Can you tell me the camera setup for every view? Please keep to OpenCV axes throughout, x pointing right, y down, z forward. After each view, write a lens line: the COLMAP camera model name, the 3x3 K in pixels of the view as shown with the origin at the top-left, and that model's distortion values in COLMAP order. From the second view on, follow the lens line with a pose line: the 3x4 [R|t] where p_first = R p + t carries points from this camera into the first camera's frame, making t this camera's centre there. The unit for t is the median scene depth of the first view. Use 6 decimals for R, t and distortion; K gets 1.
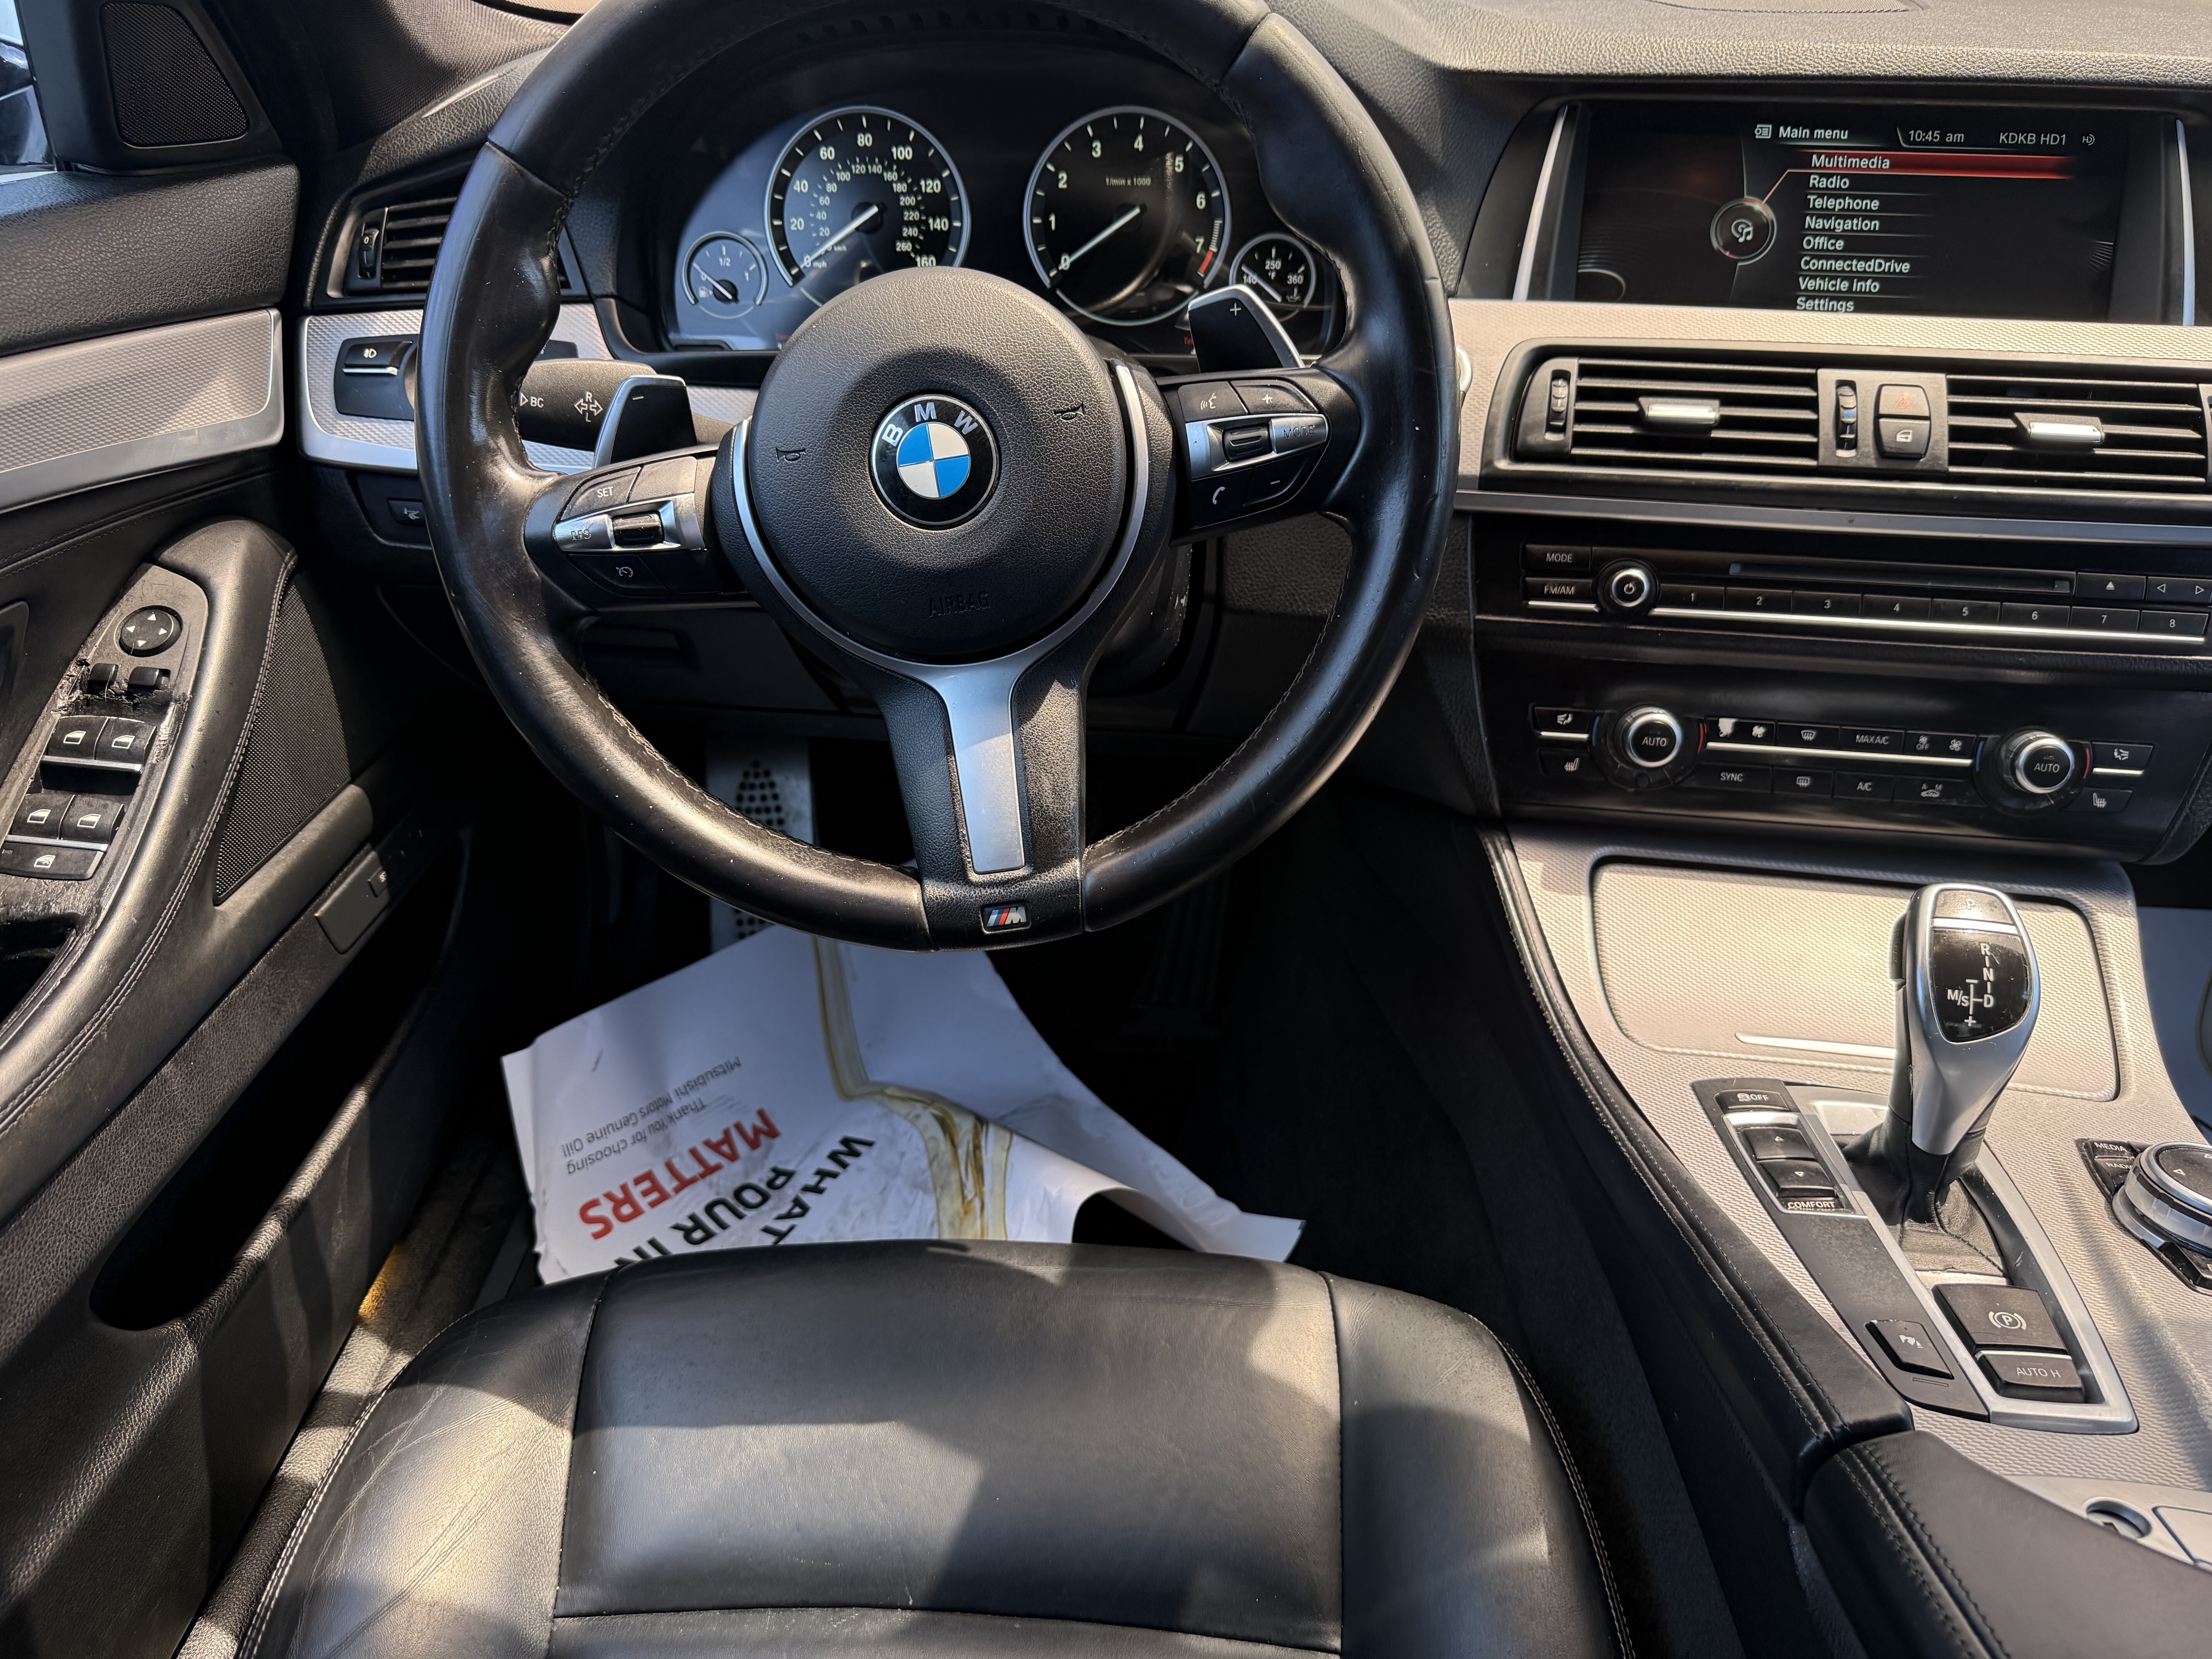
lens RADIAL K [[1566.2, 0, 1106.0], [0, 1566.2, 829.5], [0, 0, 1]] dist [0.022286, 0.000025]
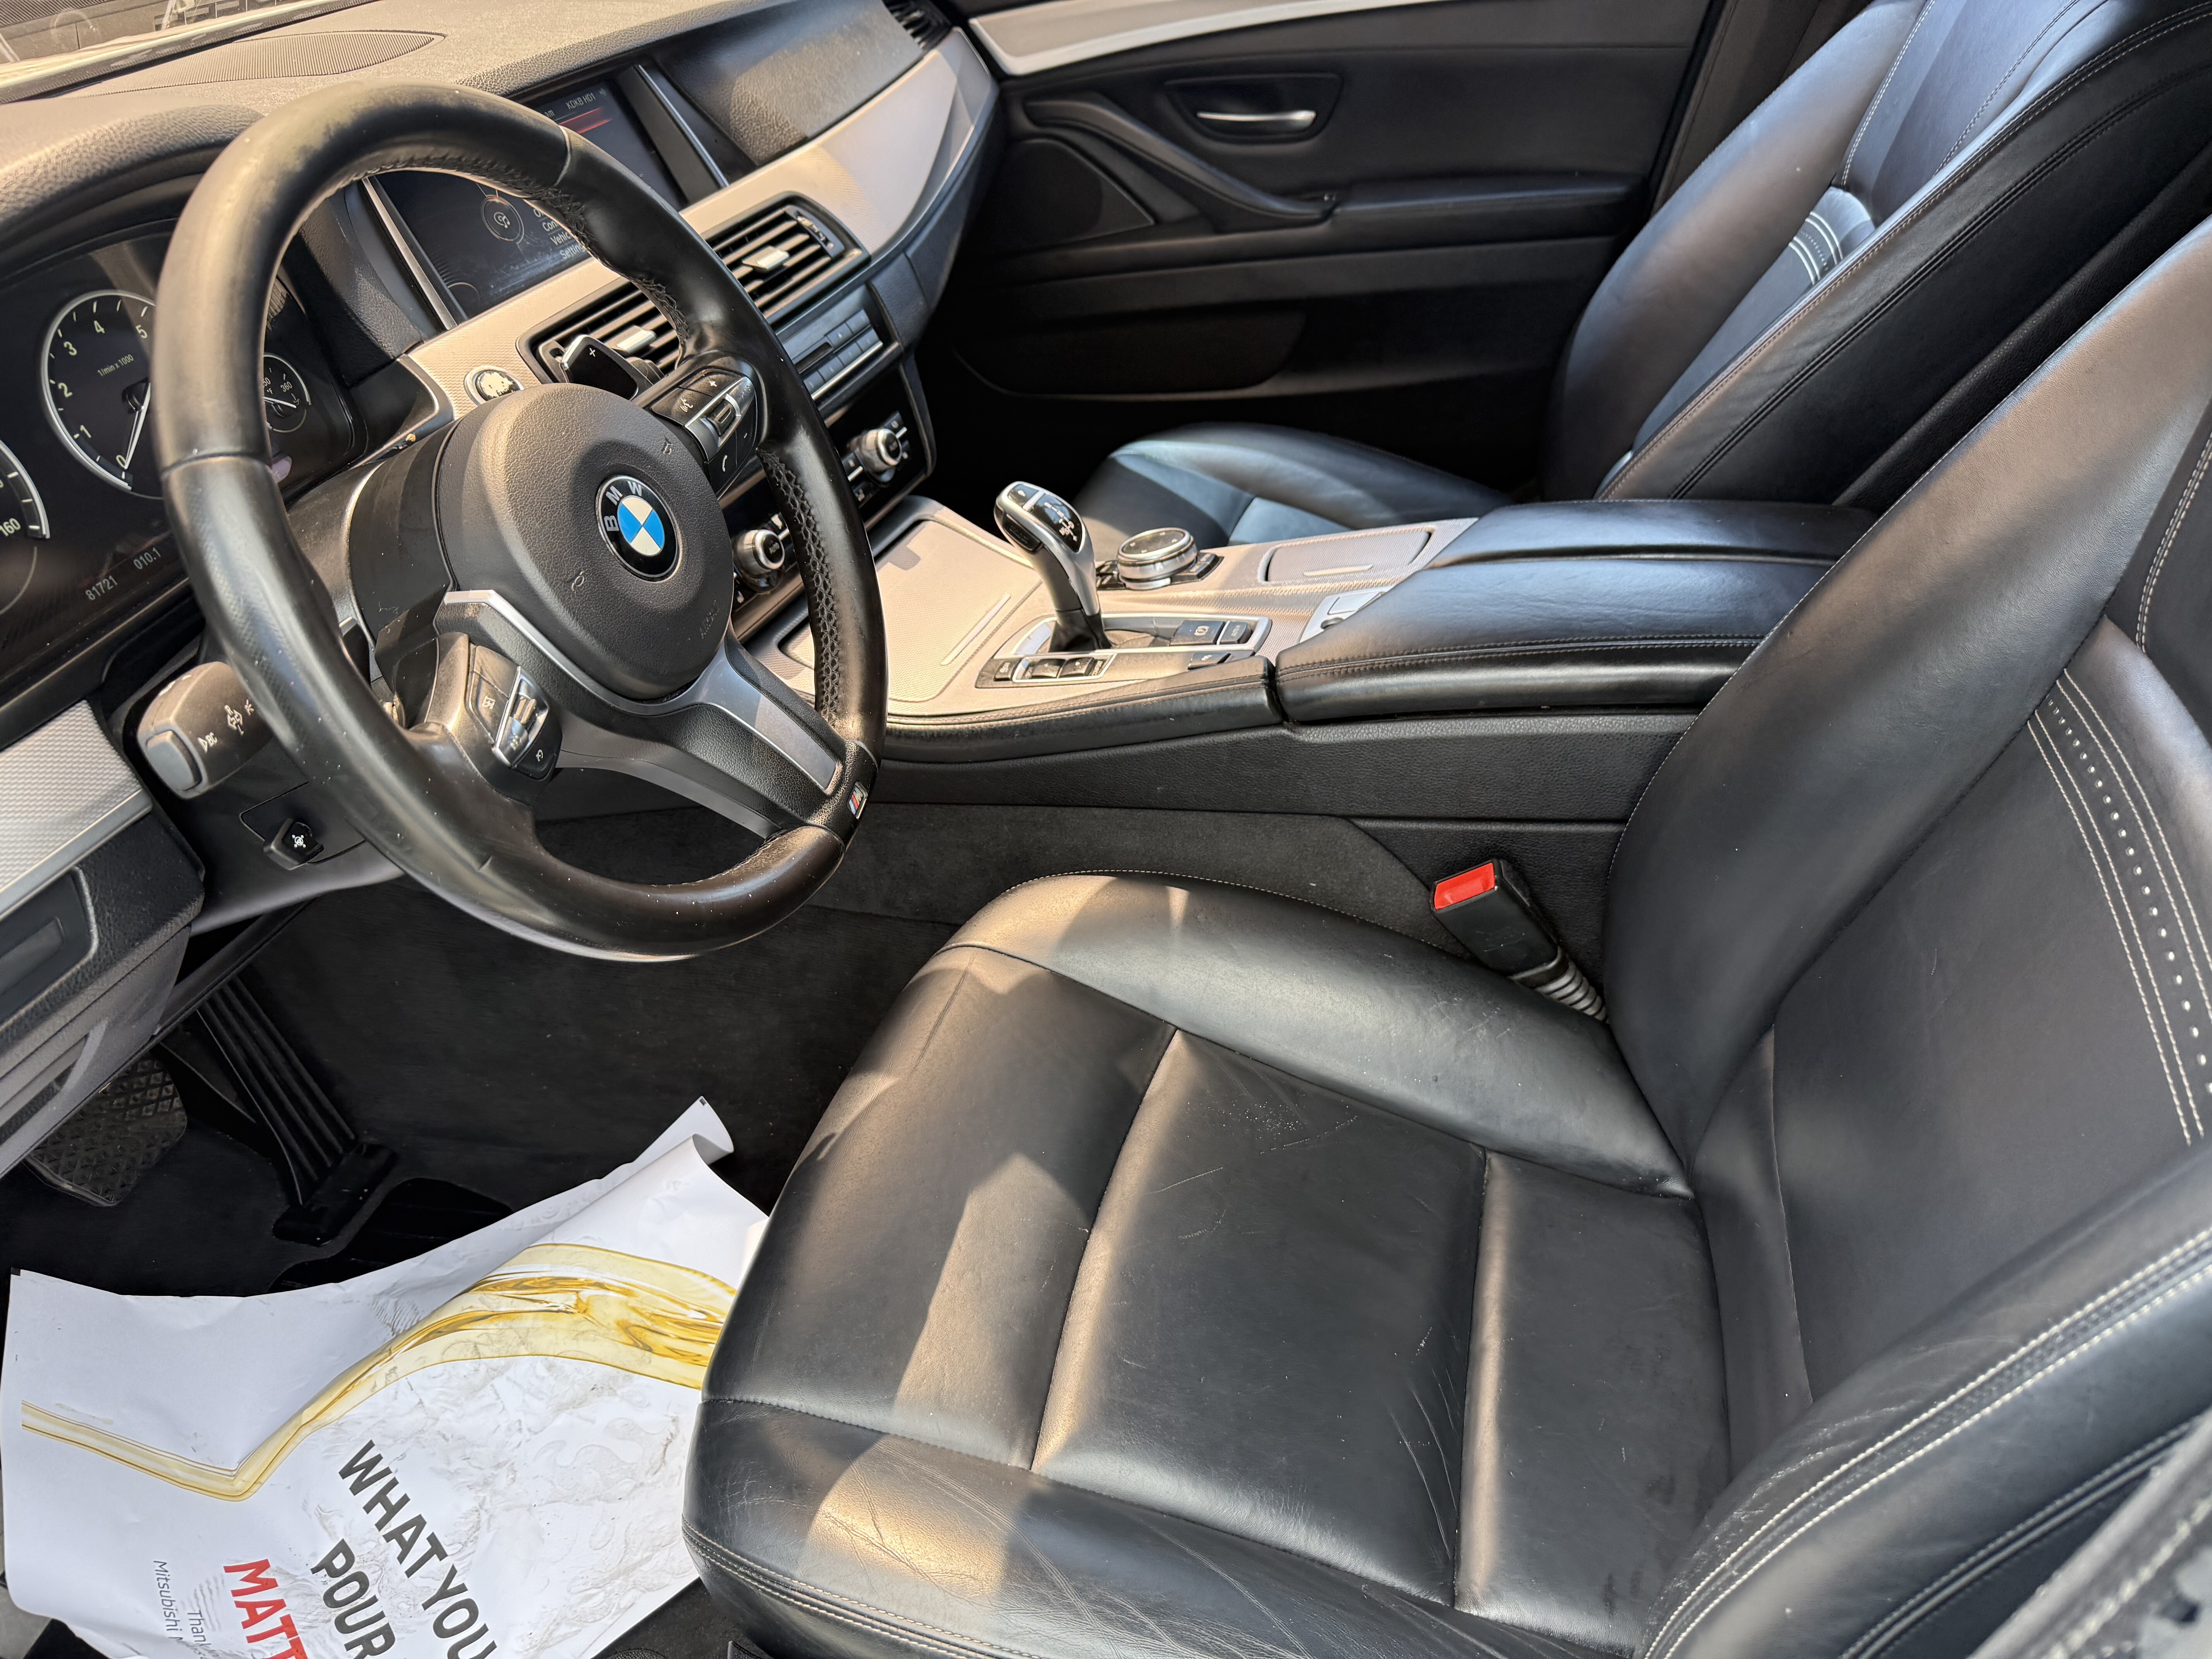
lens RADIAL K [[1566.2, 0, 1106.0], [0, 1566.2, 829.5], [0, 0, 1]] dist [0.022286, 0.000025]
pose [[0.253214, -0.599137, 0.759551, -0.870172], [0.580936, 0.721984, 0.375835, -0.250413], [-0.773561, 0.346084, 0.530877, 0.118661]]
